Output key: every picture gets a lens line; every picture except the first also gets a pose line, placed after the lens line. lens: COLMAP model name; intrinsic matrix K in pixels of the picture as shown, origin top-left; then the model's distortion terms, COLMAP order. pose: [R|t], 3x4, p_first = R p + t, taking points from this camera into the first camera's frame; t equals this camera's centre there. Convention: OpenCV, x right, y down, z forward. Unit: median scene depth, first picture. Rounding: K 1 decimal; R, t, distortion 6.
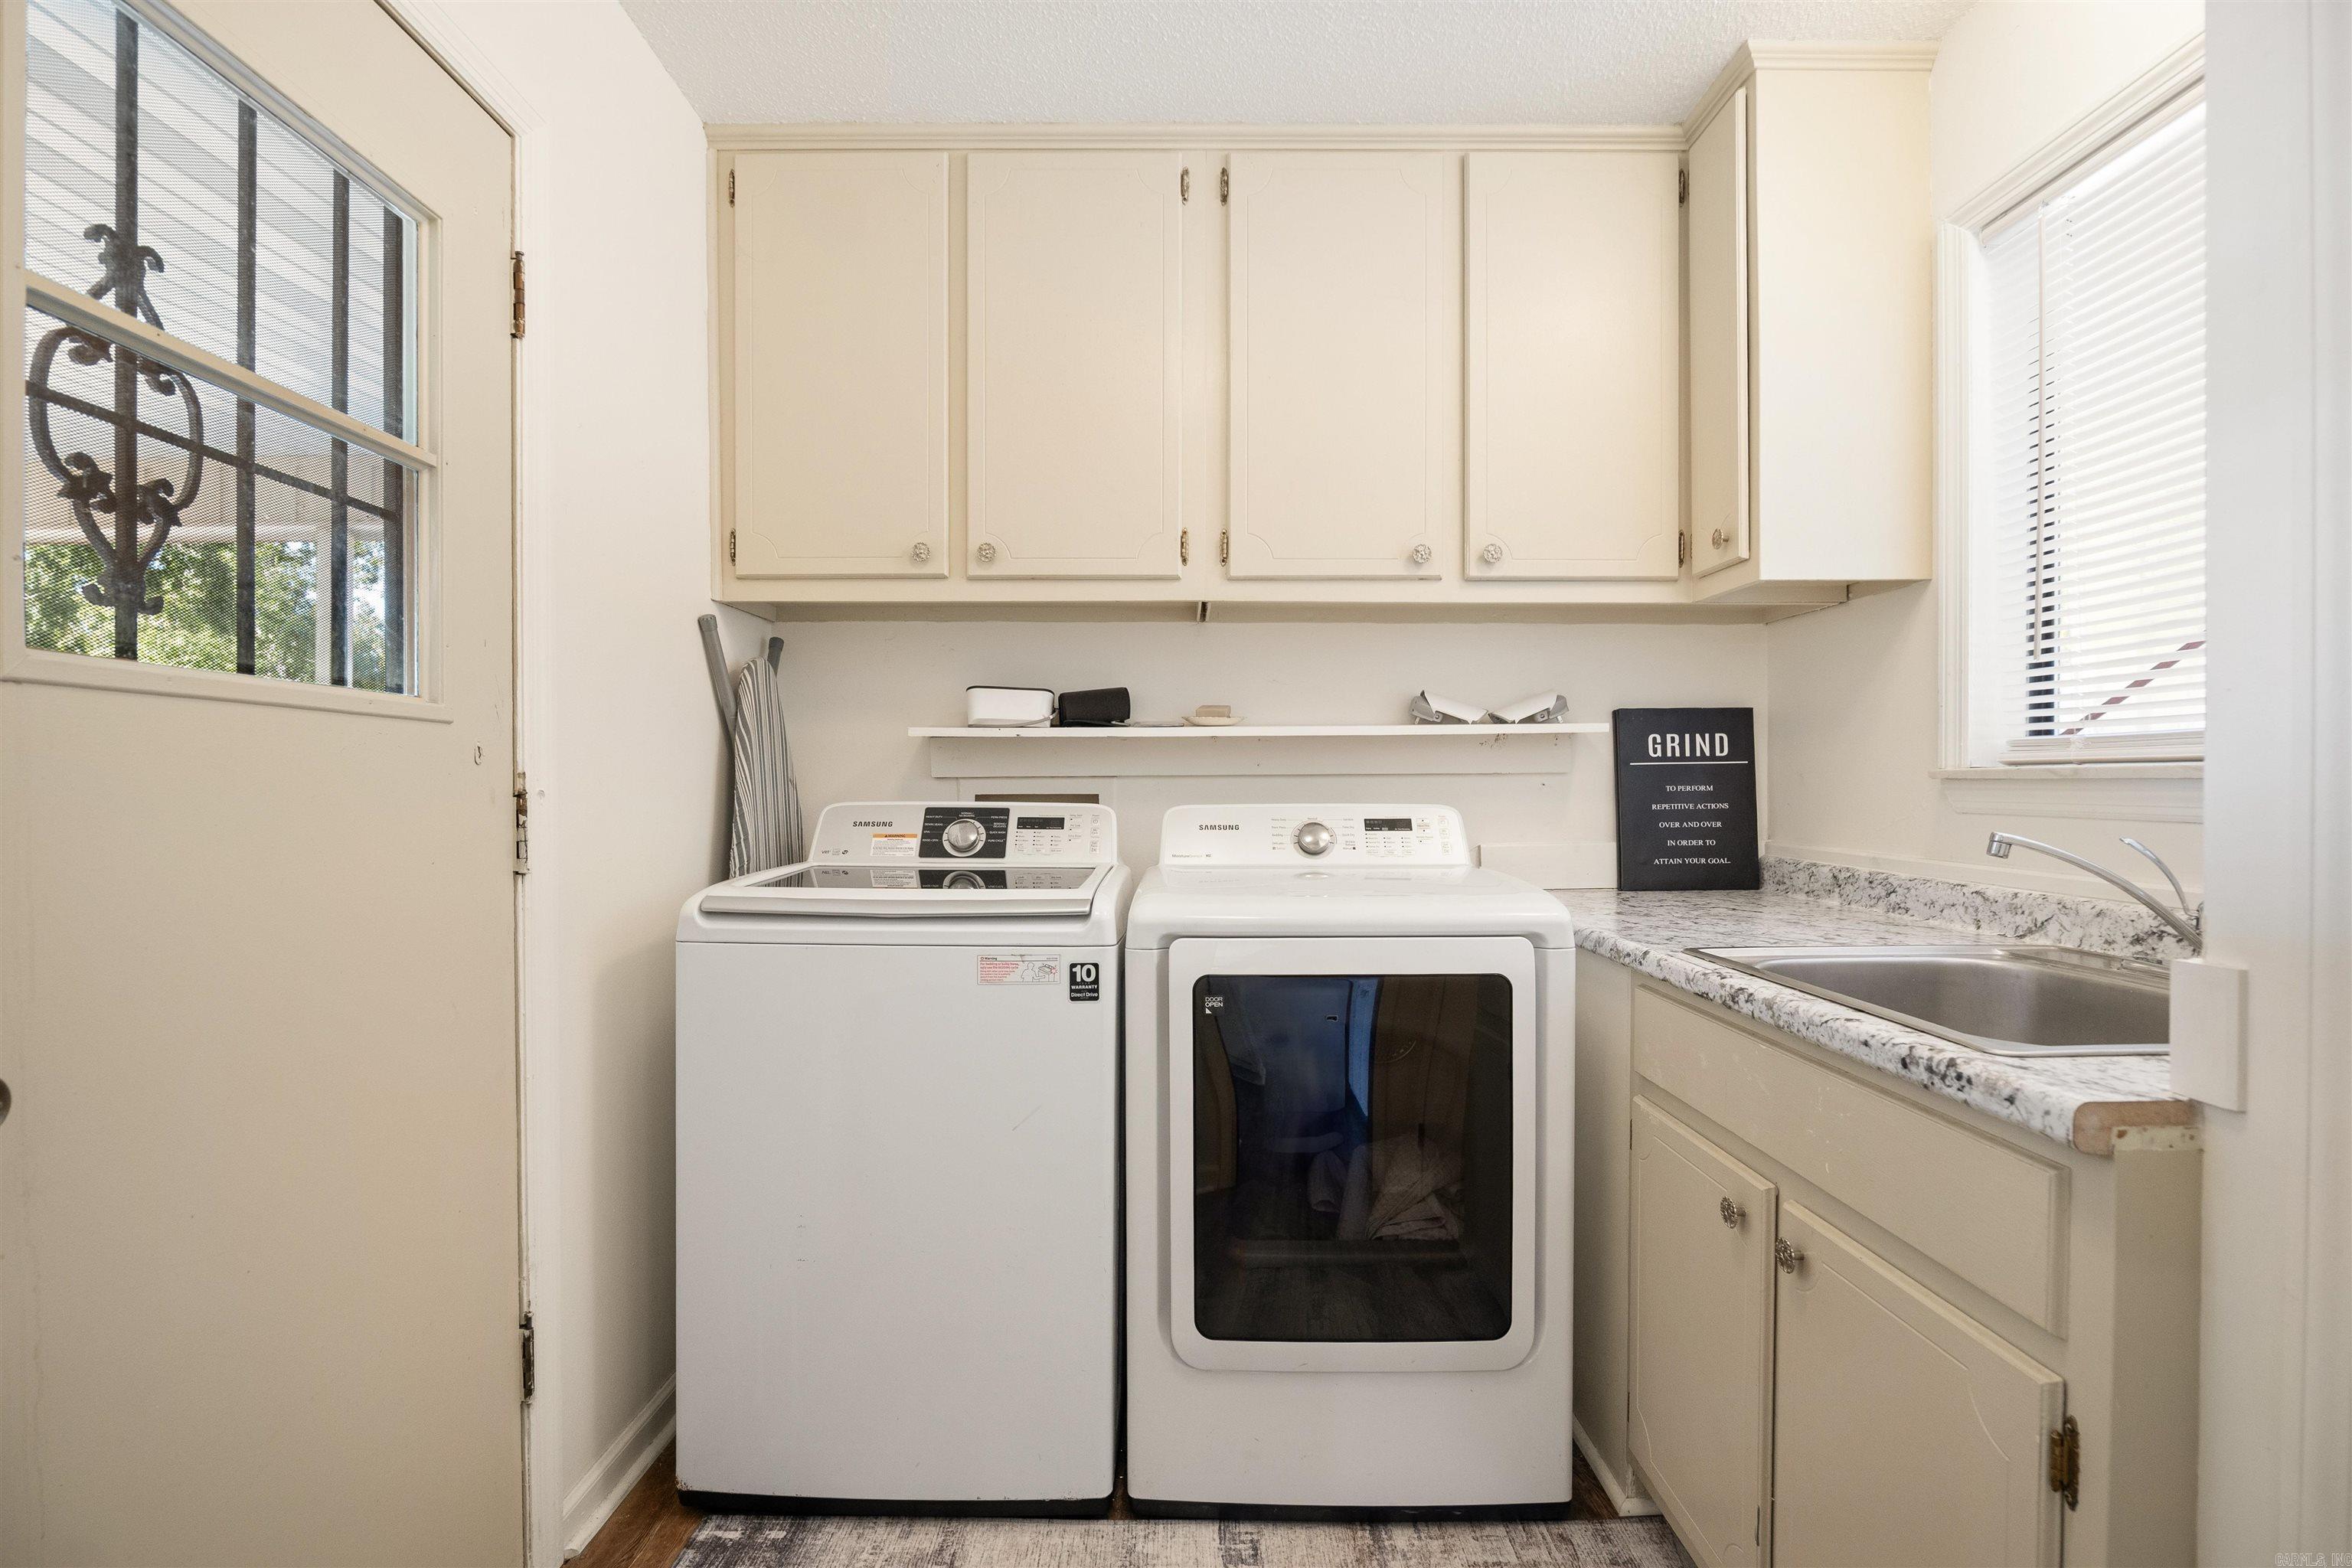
lens RADIAL K [[1120.5, 0, 1176.0], [0, 1120.5, 784.0], [0, 0, 1]] dist [-0.016805, 0.001275]
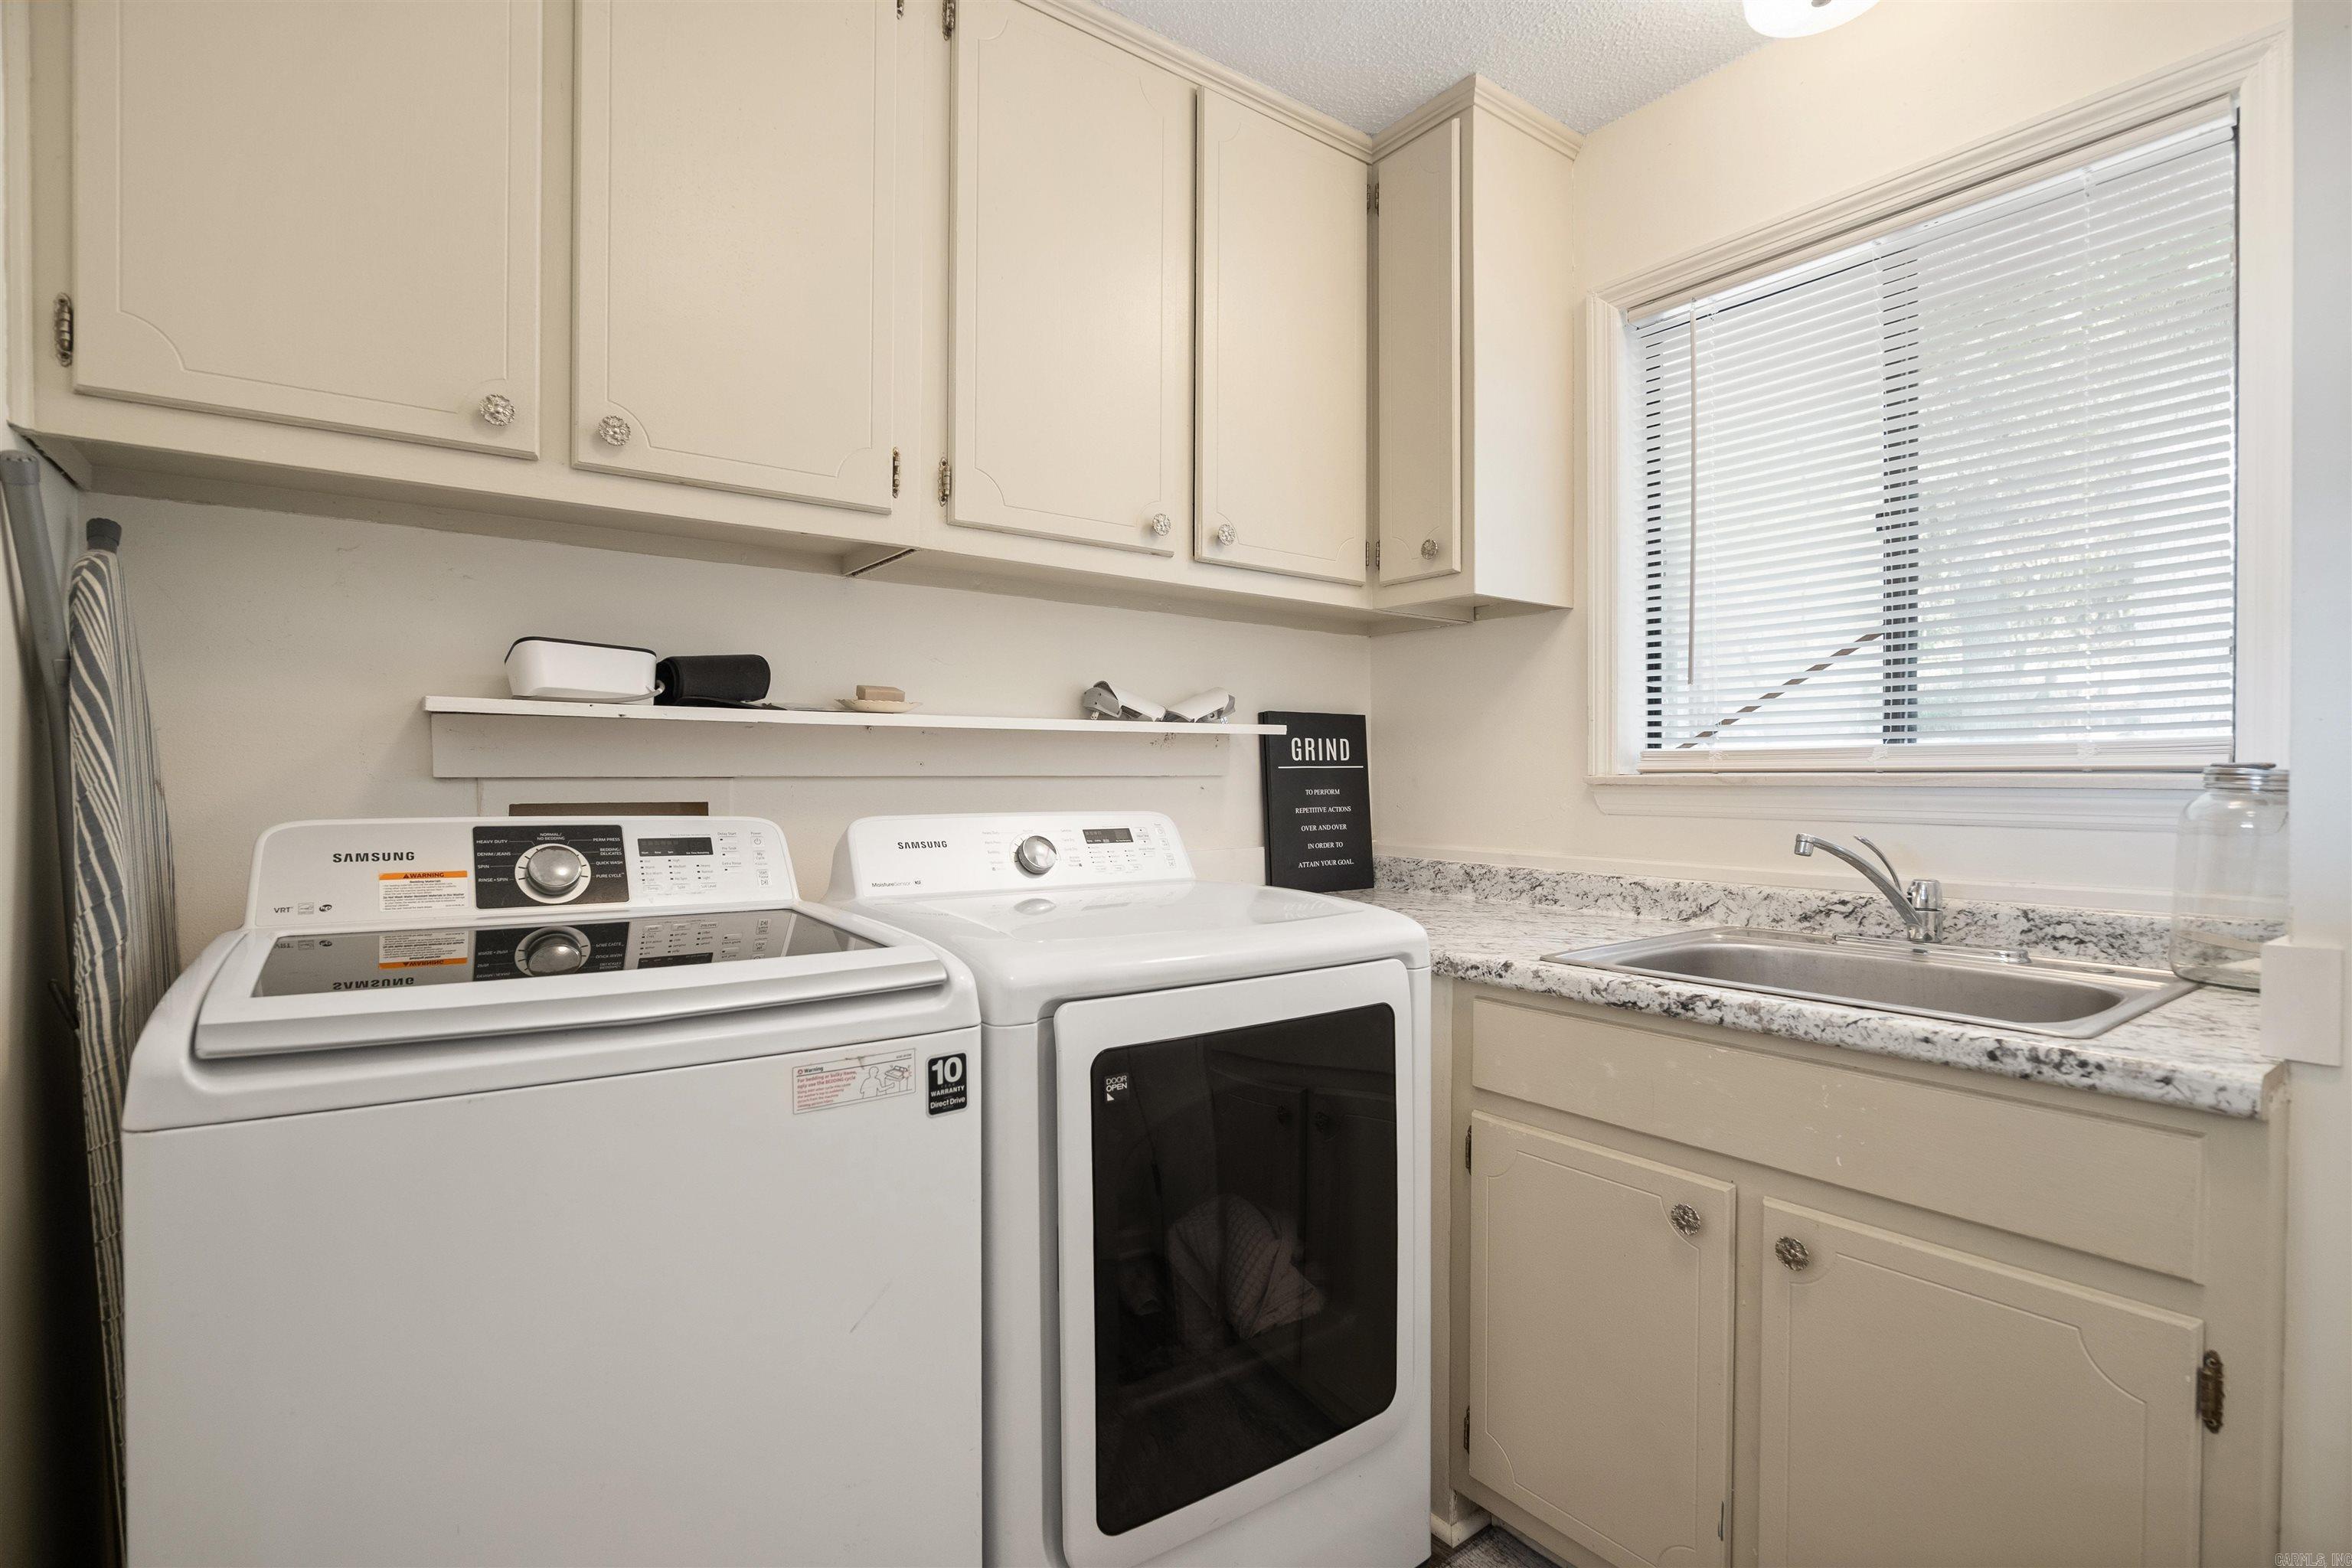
lens RADIAL K [[1120.5, 0, 1176.0], [0, 1120.5, 784.0], [0, 0, 1]] dist [-0.016805, 0.001275]
pose [[0.803221, 0.001521, 0.595679, -0.289056], [-0.002686, 0.999996, 0.001069, -0.004511], [-0.595675, -0.002459, 0.803222, 0.288319]]
